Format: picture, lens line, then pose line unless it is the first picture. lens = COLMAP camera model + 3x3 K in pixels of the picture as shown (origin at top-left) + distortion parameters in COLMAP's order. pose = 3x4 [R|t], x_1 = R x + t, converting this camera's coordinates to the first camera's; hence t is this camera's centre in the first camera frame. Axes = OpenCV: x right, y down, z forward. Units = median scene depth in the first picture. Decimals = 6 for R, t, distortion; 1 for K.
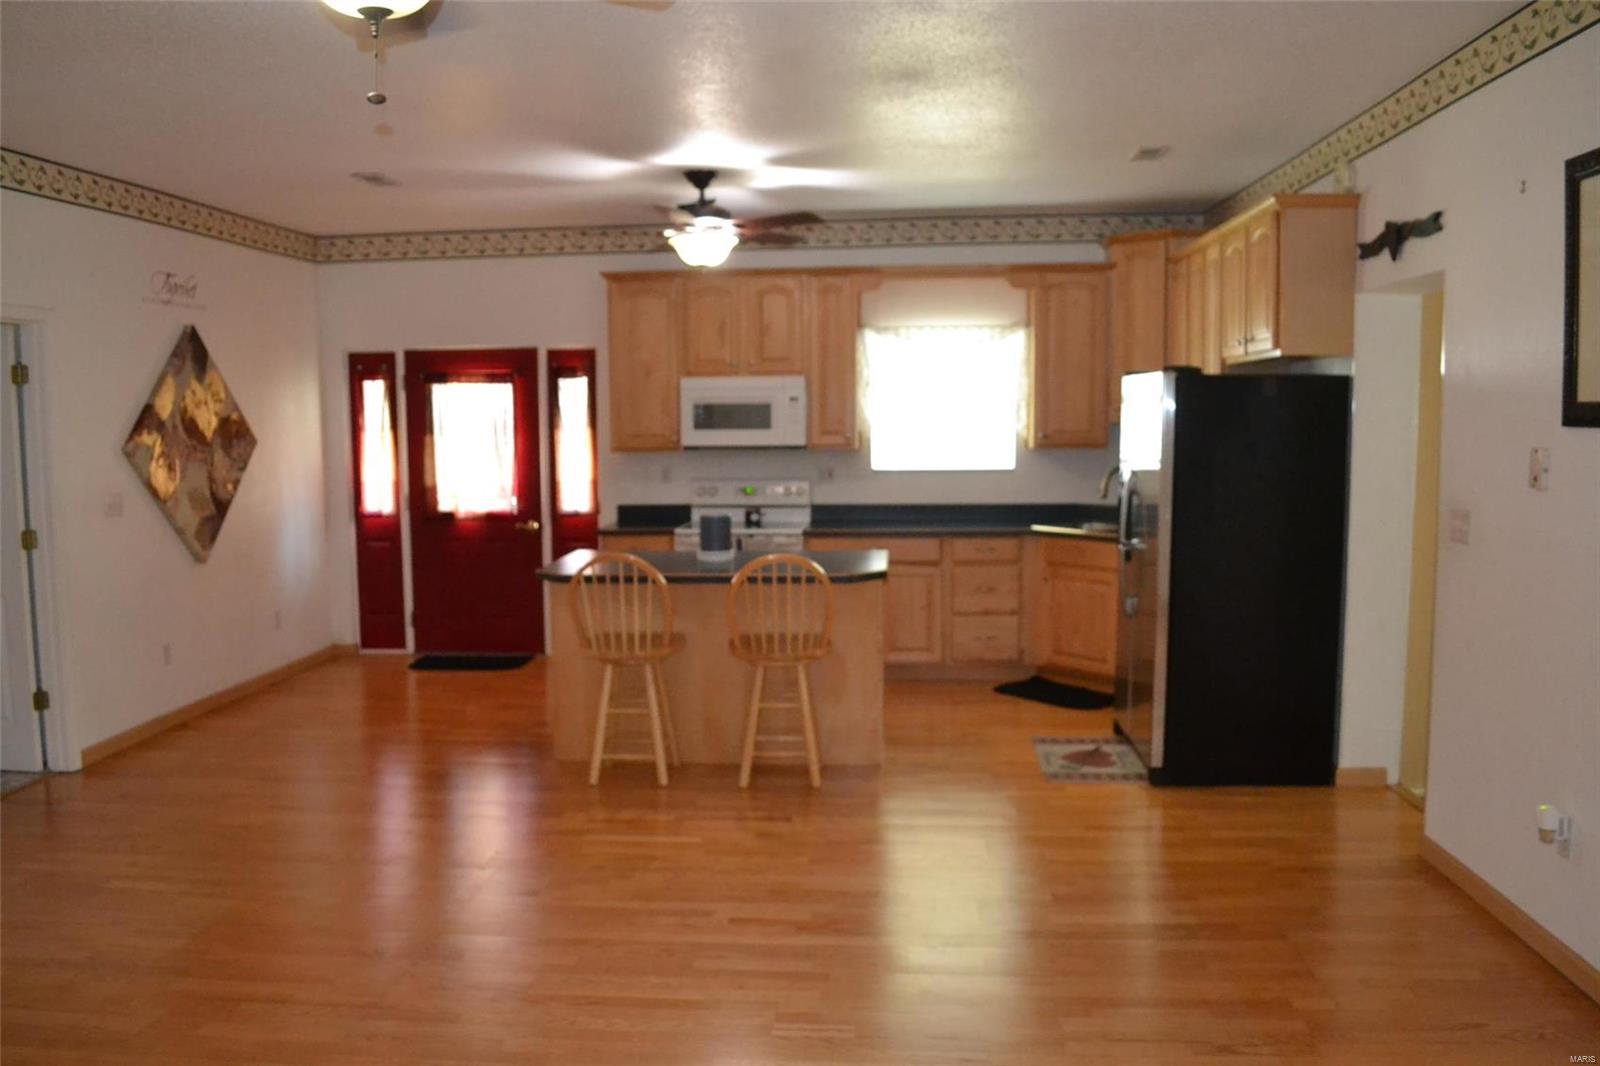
lens RADIAL K [[1245.4, 0, 805.3], [0, 1245.4, 533.4], [0, 0, 1]] dist [-0.087283, 0.017438]
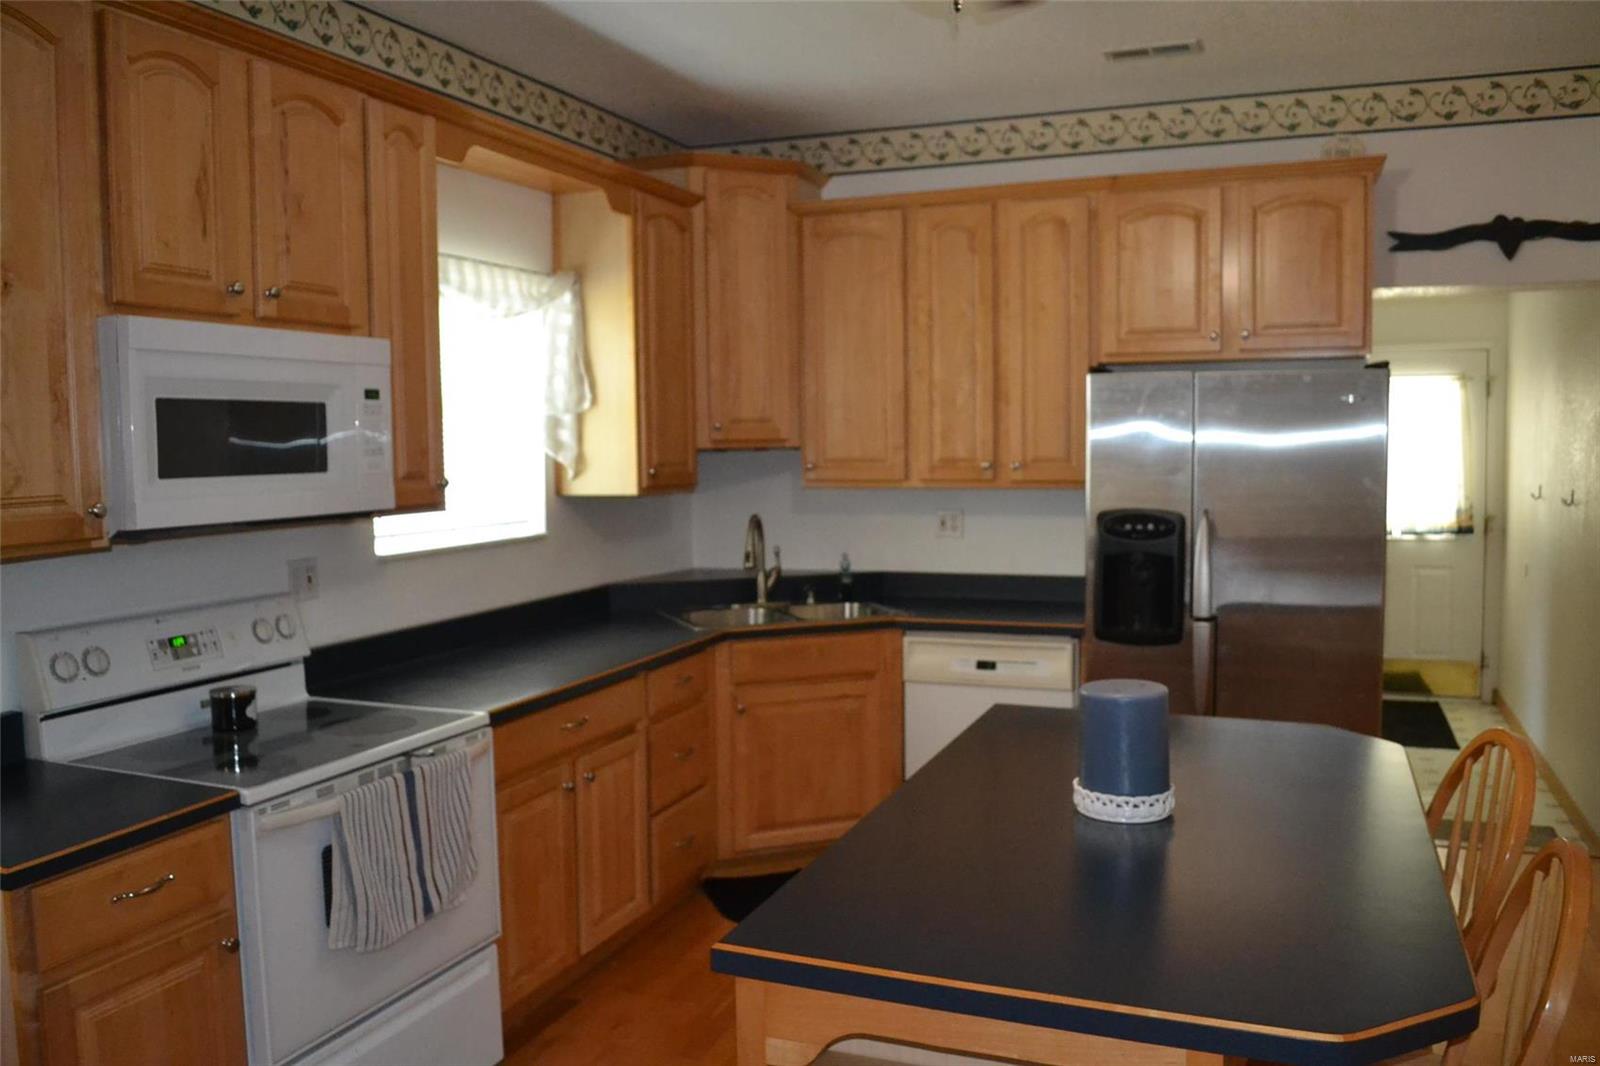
lens RADIAL K [[1245.4, 0, 812.7], [0, 1245.4, 531.7], [0, 0, 1]] dist [-0.087283, 0.017438]
pose [[0.319999, -0.064623, 0.945211, -0.432947], [0.100200, 0.994384, 0.034063, -0.081776], [-0.942104, 0.083810, 0.324678, 0.953210]]
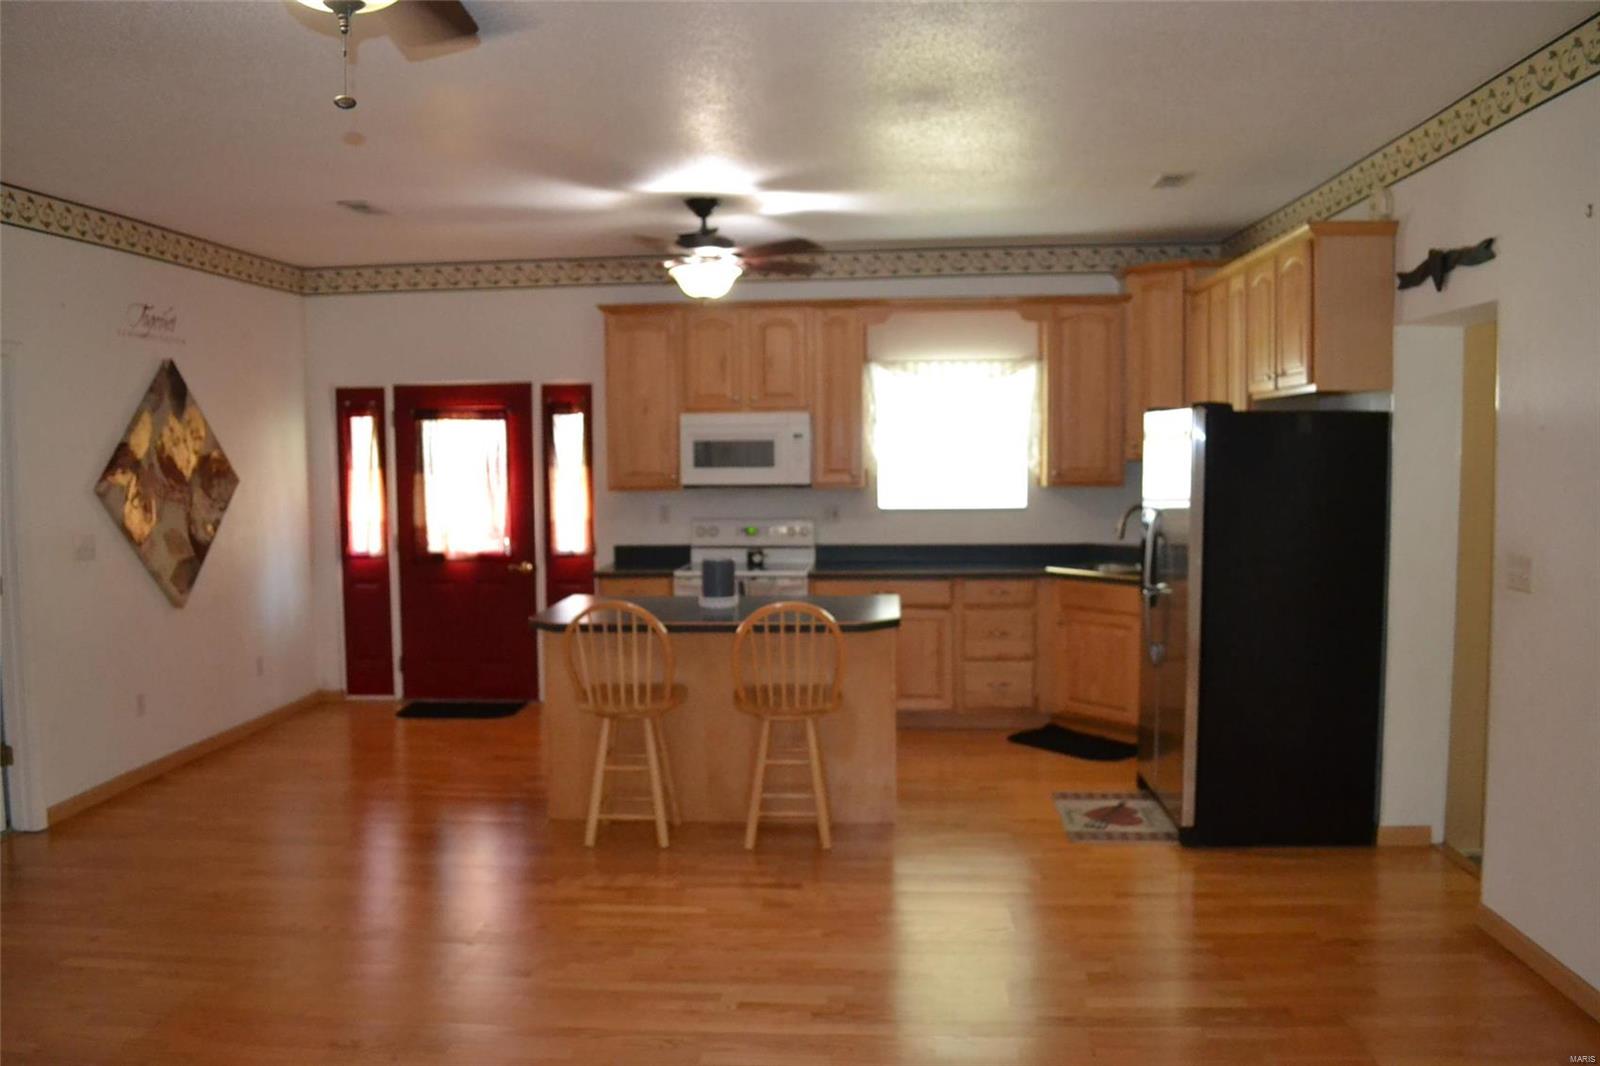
lens RADIAL K [[1245.4, 0, 805.8], [0, 1245.4, 535.3], [0, 0, 1]] dist [-0.087283, 0.017438]
pose [[0.999989, -0.001689, 0.004409, -0.009666], [0.001800, 0.999682, -0.025162, -0.008871], [-0.004365, 0.025170, 0.999674, 0.050484]]
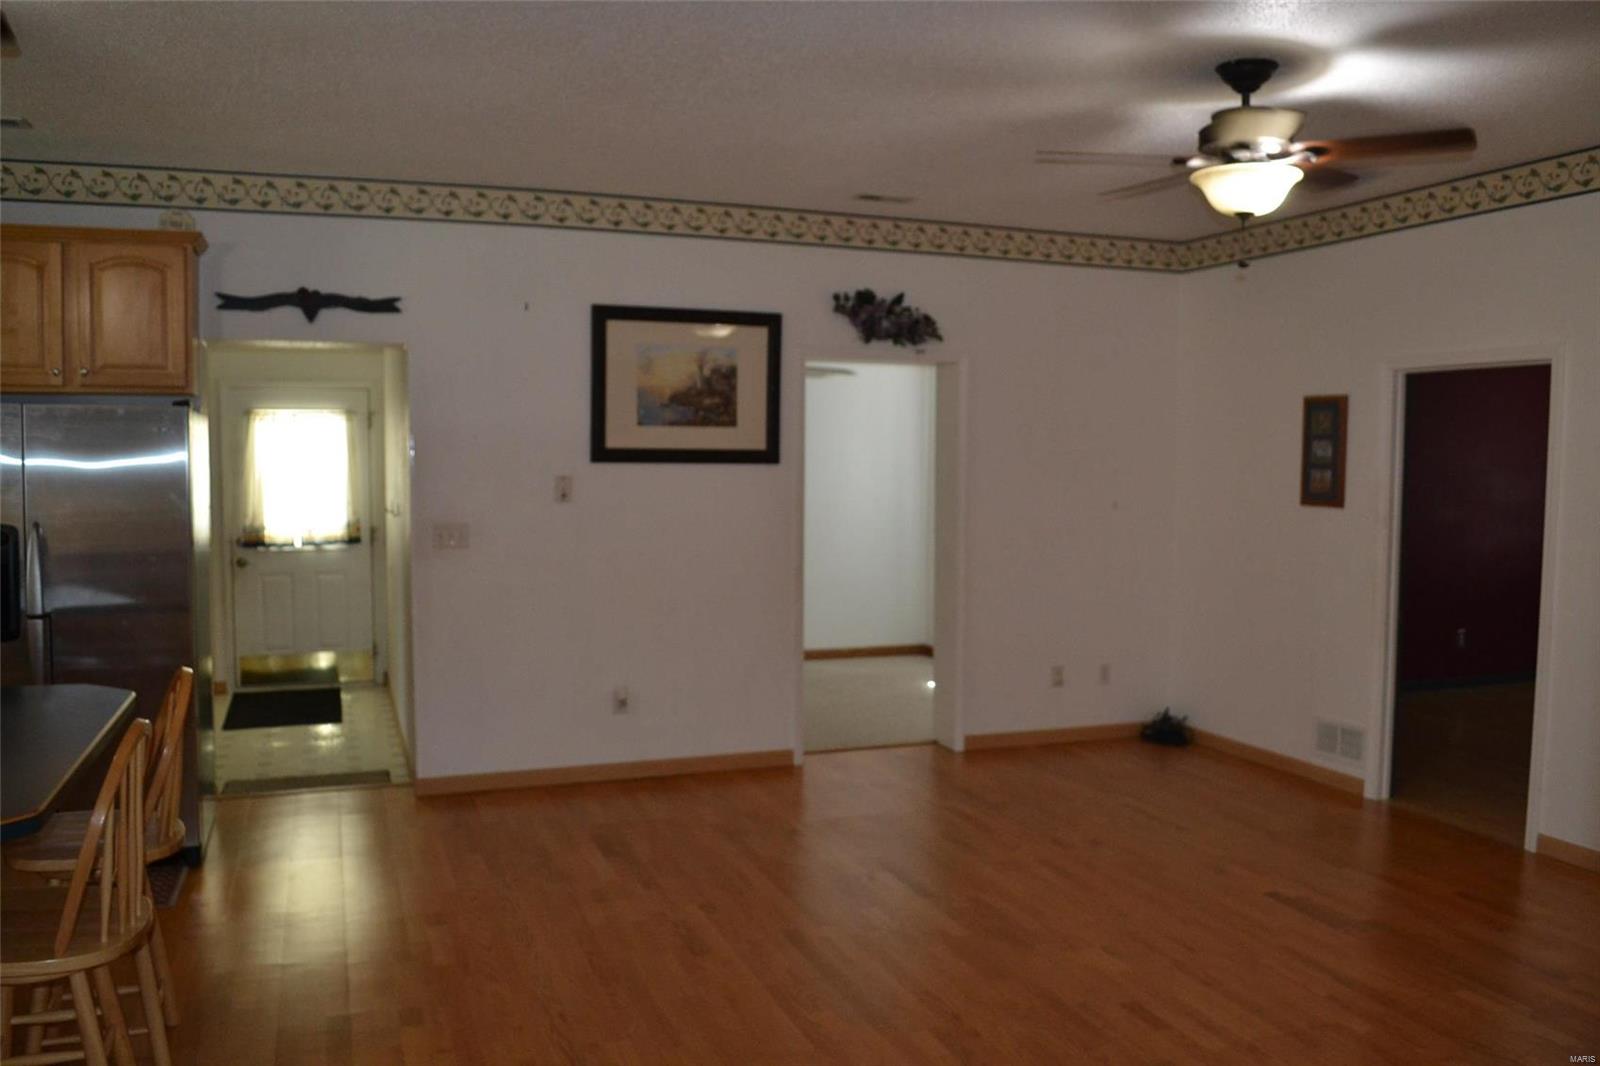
lens RADIAL K [[1245.4, 0, 778.3], [0, 1245.4, 536.1], [0, 0, 1]] dist [-0.087283, 0.017438]
pose [[-0.388226, -0.048738, 0.920275, -0.612031], [0.085603, 0.992376, 0.088669, -0.068487], [-0.917580, 0.113202, -0.381094, 0.830604]]
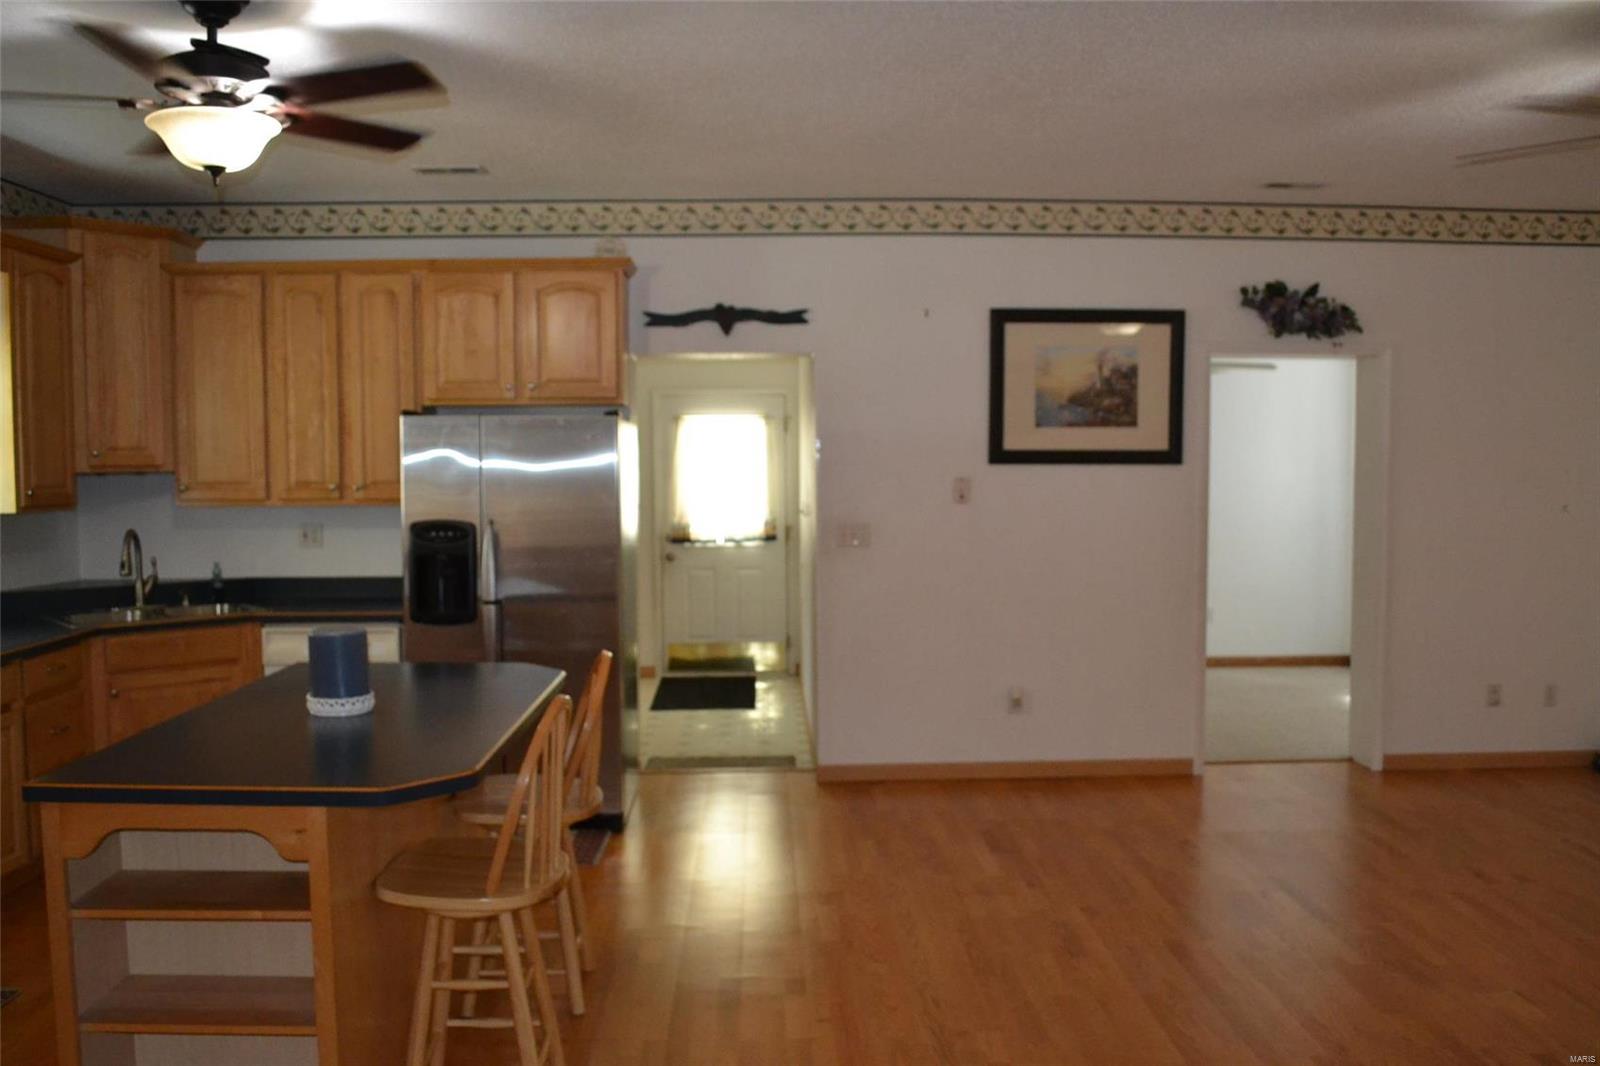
lens RADIAL K [[1245.4, 0, 787.7], [0, 1245.4, 533.8], [0, 0, 1]] dist [-0.087283, 0.017438]
pose [[-0.071107, -0.049925, 0.996219, -0.632331], [0.099102, 0.993451, 0.056860, -0.069036], [-0.992533, 0.102771, -0.065693, 0.816843]]
